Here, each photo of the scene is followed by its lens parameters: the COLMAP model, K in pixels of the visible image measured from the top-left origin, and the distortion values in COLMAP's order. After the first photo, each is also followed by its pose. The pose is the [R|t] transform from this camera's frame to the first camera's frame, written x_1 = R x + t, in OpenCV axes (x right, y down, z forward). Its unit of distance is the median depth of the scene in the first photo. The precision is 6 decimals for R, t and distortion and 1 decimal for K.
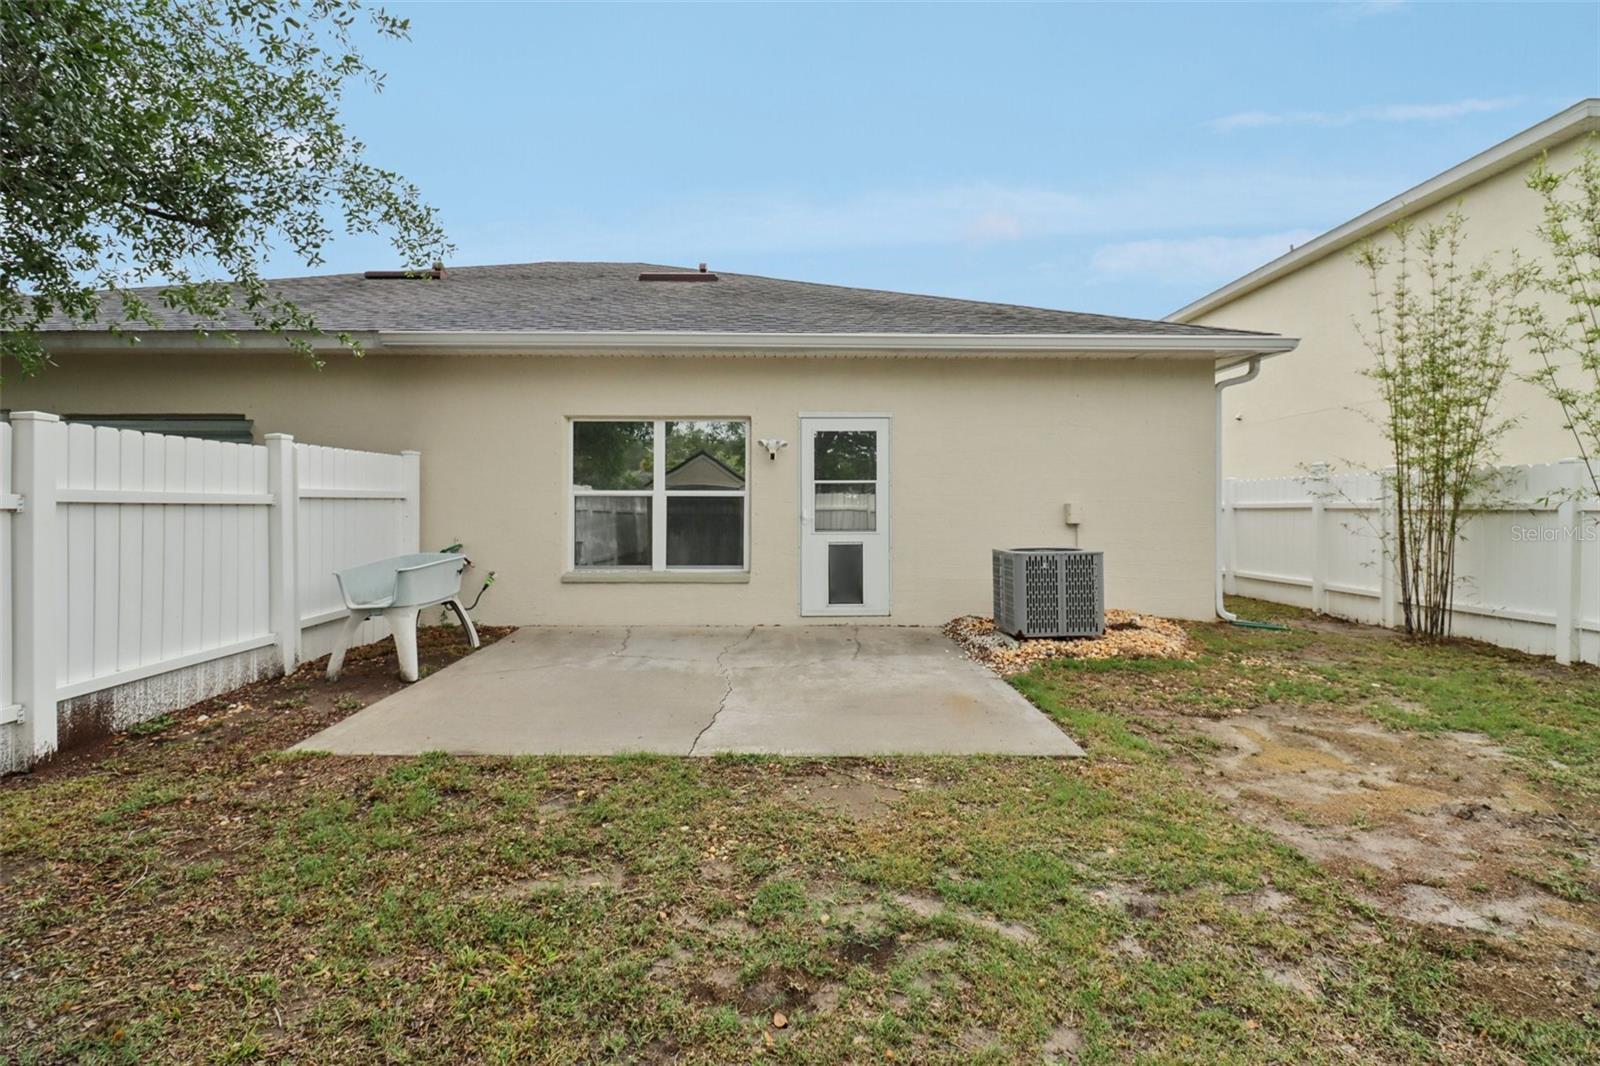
lens RADIAL K [[741.6, 0, 793.5], [0, 741.6, 497.0], [0, 0, 1]] dist [-0.005460, -0.004009]
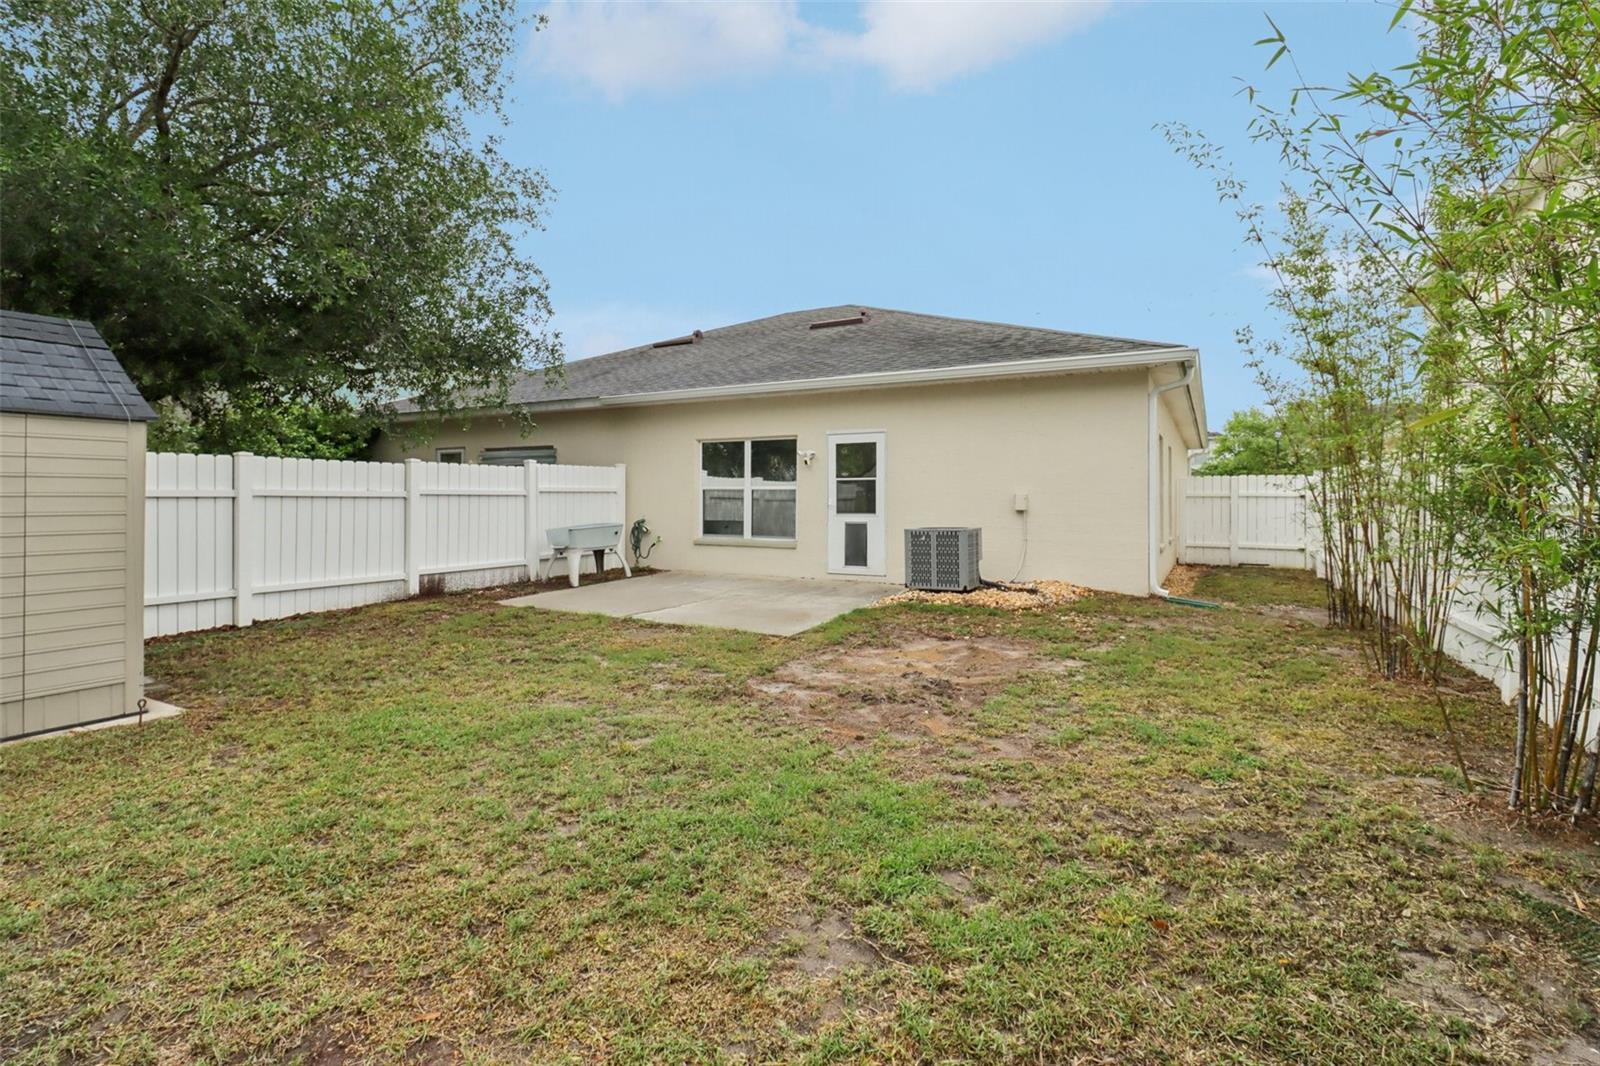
lens RADIAL K [[741.6, 0, 803.1], [0, 741.6, 495.4], [0, 0, 1]] dist [-0.005460, -0.004009]
pose [[0.869089, -0.001948, -0.494651, 0.678786], [0.005126, 0.999974, 0.005068, 0.002536], [0.494628, -0.006941, 0.869077, -0.268143]]
